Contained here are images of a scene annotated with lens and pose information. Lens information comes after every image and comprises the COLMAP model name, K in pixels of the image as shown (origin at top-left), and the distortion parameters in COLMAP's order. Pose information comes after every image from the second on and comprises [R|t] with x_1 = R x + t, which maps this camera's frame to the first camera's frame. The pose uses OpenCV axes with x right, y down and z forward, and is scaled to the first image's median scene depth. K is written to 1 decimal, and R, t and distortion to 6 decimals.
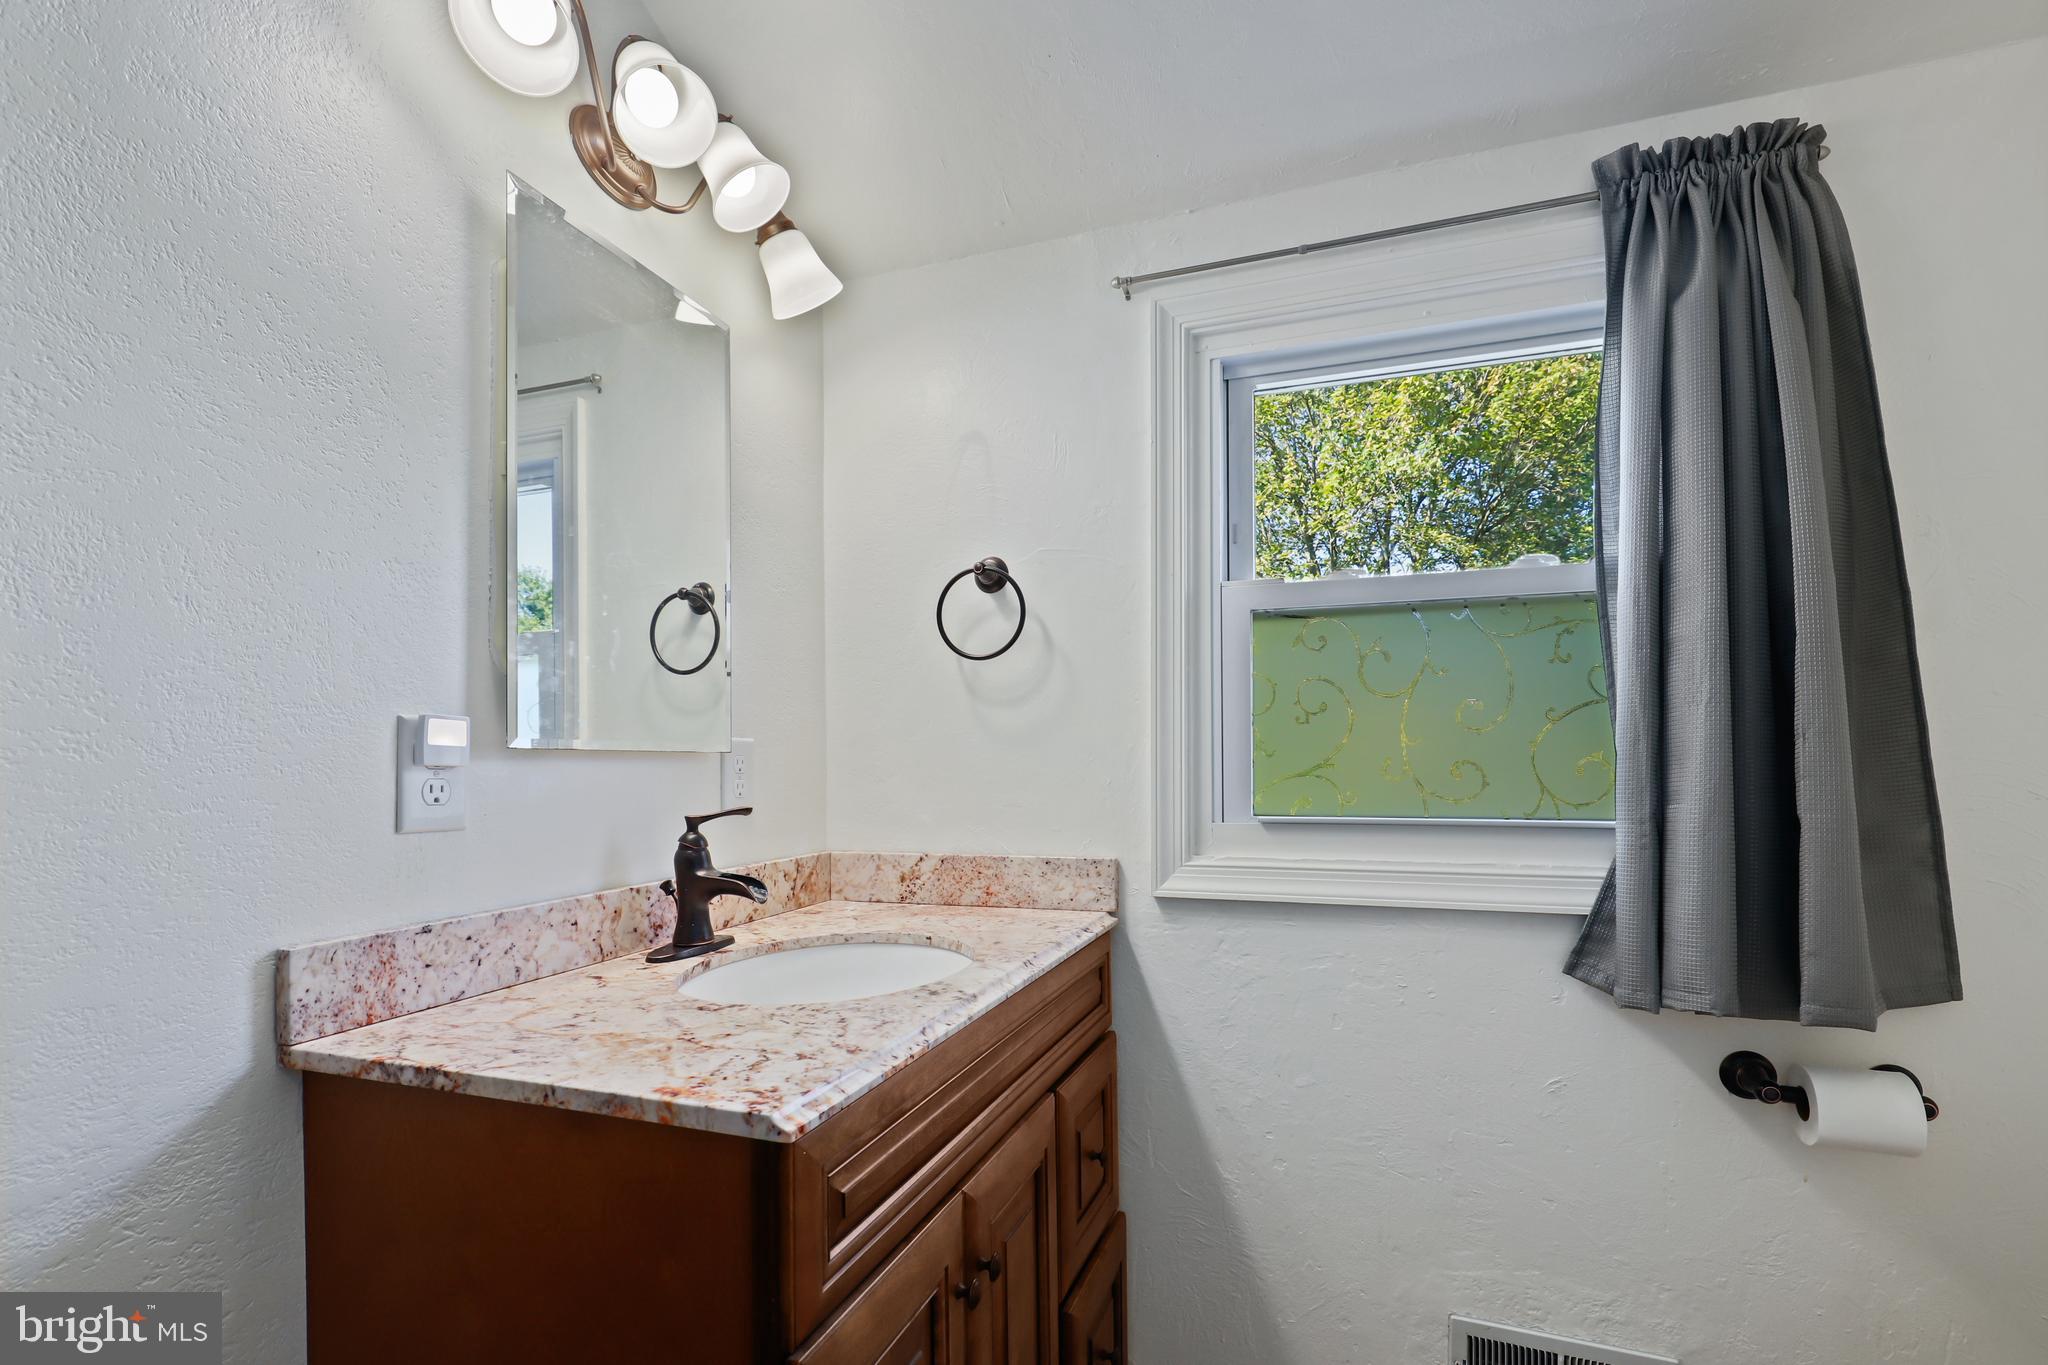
lens RADIAL K [[951.6, 0, 1019.4], [0, 951.6, 762.7], [0, 0, 1]] dist [0.002767, 0.001196]
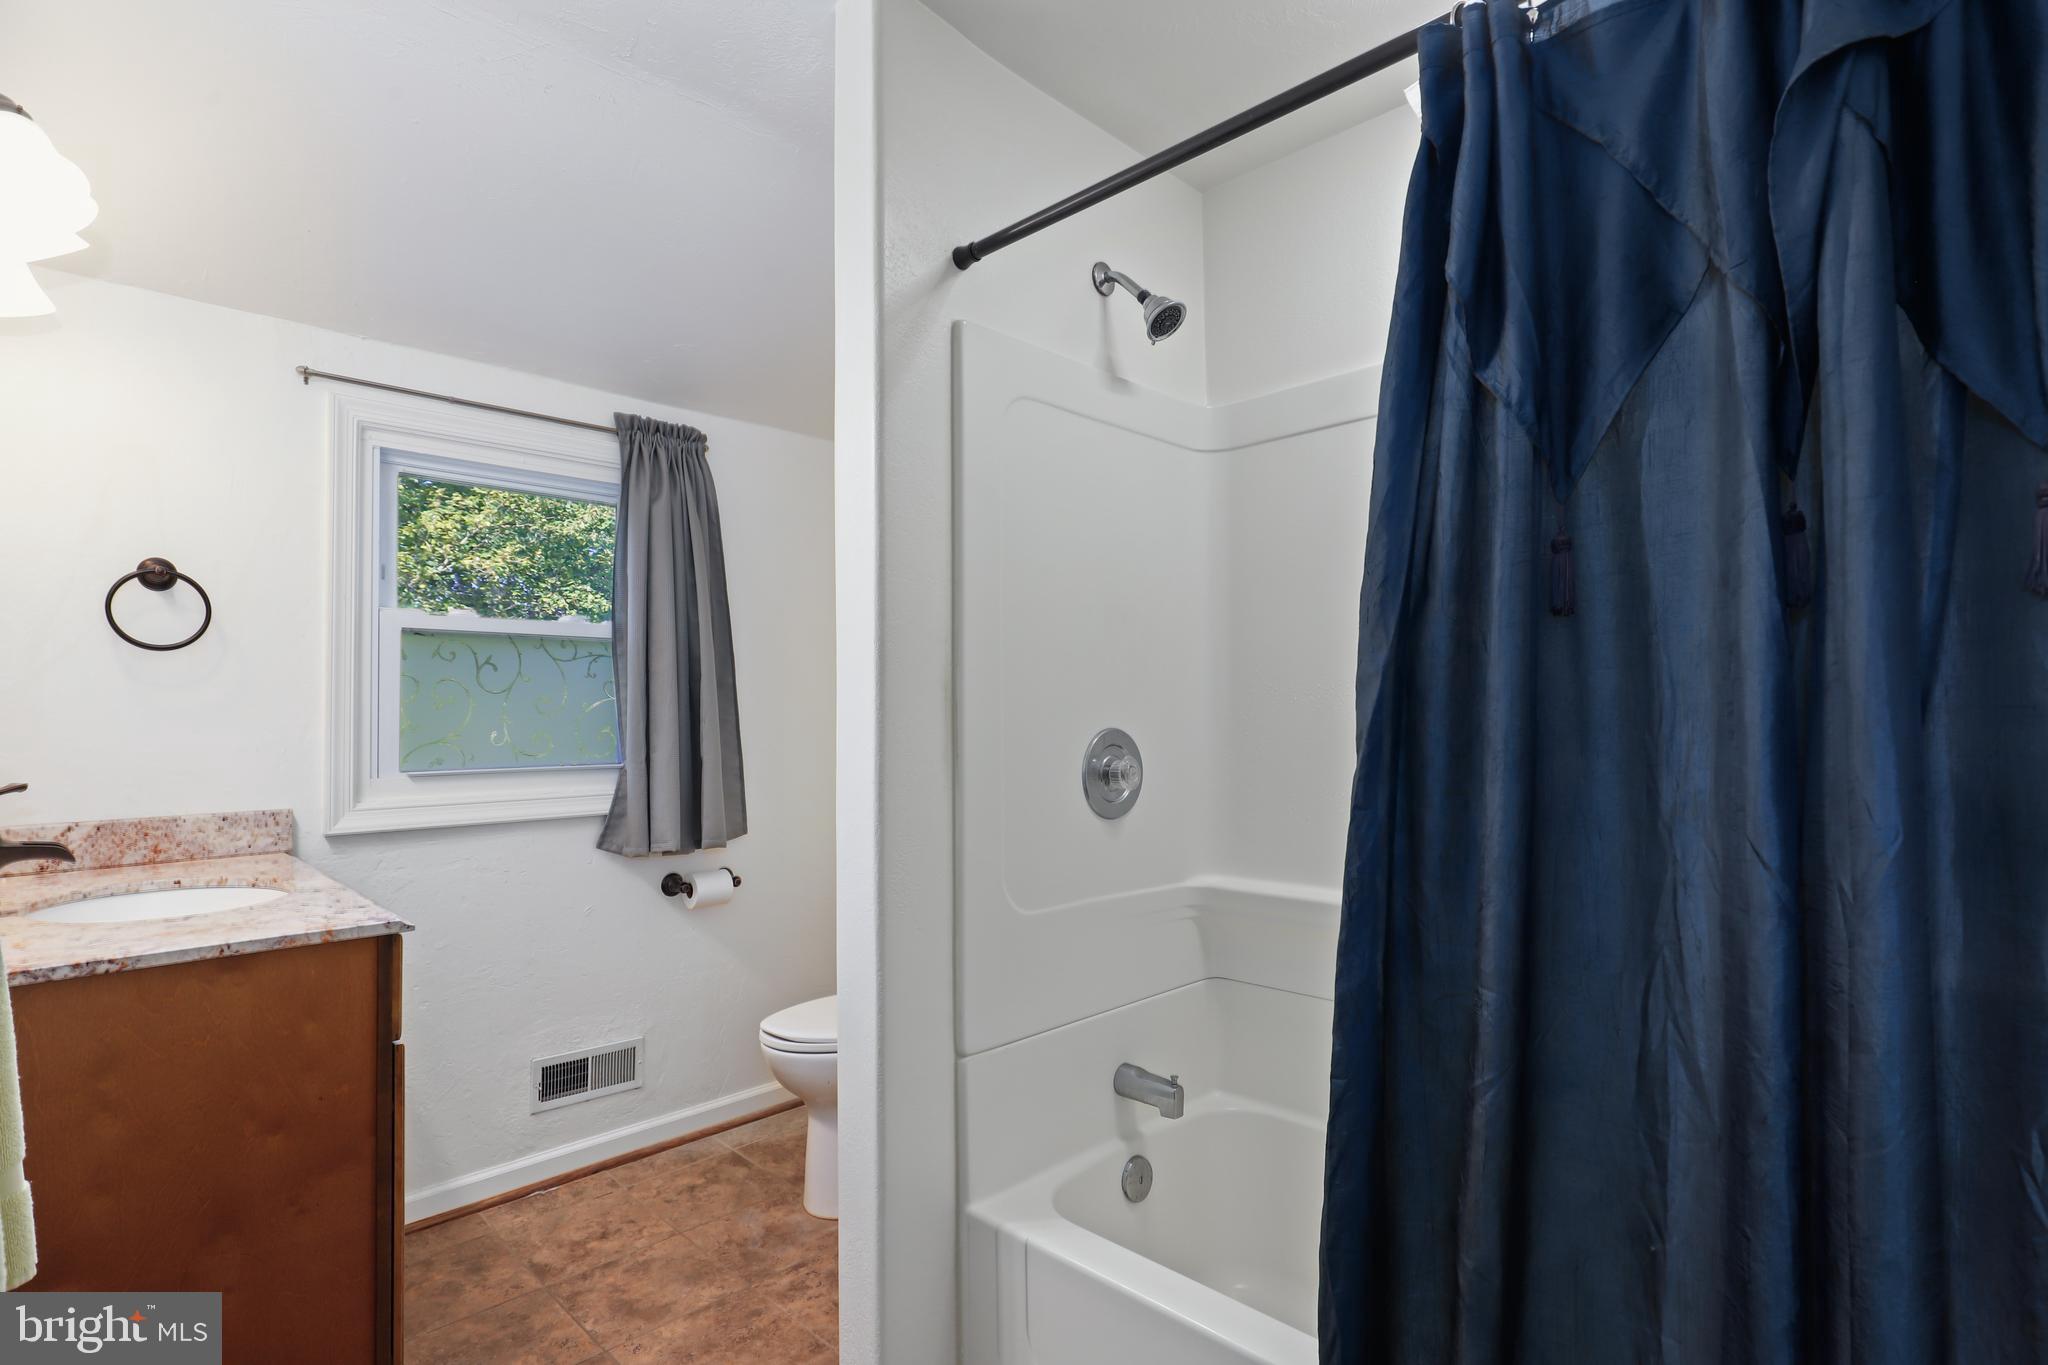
lens RADIAL K [[1020.2, 0, 1024.0], [0, 1020.2, 682.5], [0, 0, 1]] dist [0.000264, 0.000210]
pose [[0.426778, 0.028540, 0.903906, -0.822877], [-0.001636, 0.999525, -0.030787, -0.035860], [-0.904355, 0.011661, 0.426622, -0.558609]]
